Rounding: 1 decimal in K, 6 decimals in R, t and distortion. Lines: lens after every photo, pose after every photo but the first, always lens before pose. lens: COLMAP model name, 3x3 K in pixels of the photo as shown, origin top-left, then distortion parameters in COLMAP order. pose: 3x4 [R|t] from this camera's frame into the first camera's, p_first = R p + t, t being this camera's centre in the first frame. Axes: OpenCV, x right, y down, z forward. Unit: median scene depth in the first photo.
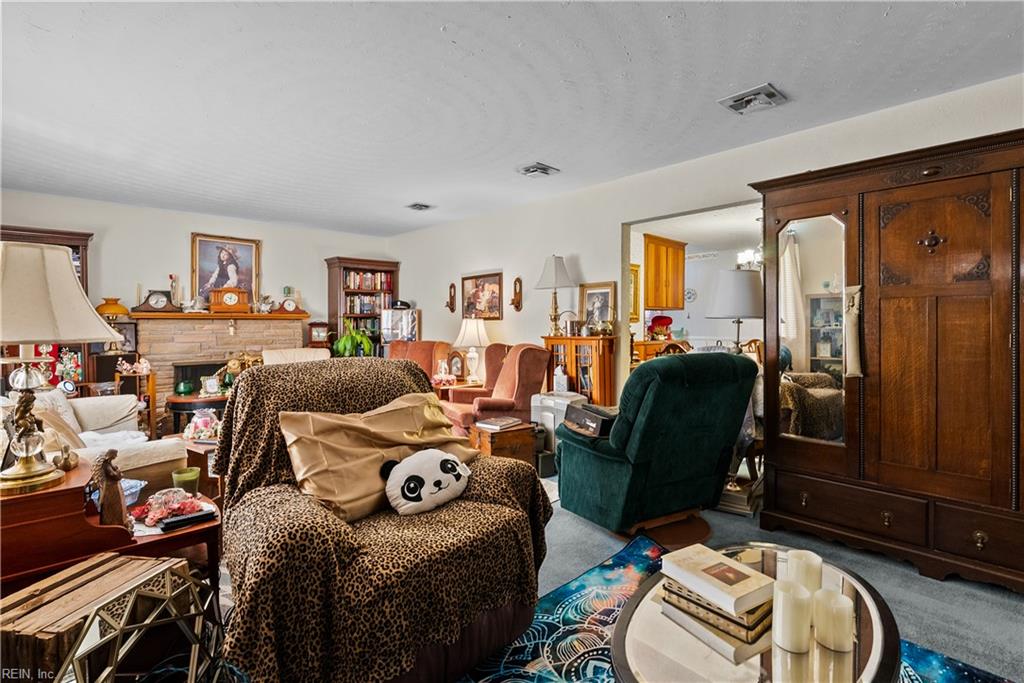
lens RADIAL K [[474.6, 0, 514.0], [0, 474.6, 331.1], [0, 0, 1]] dist [0.000657, 0.000021]
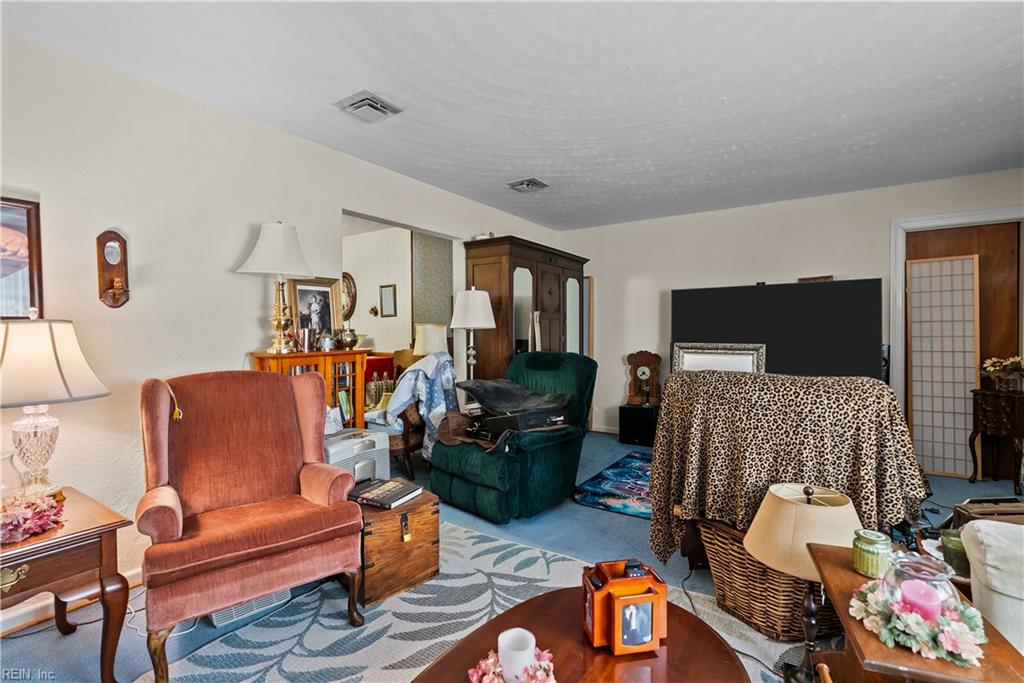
lens RADIAL K [[464.8, 0, 514.2], [0, 464.8, 341.5], [0, 0, 1]] dist [-0.008961, 0.002572]
pose [[-0.203670, -0.019918, 0.978837, -0.591289], [0.017462, 0.999560, 0.023973, -0.014138], [-0.978884, 0.021975, -0.203232, 0.850146]]
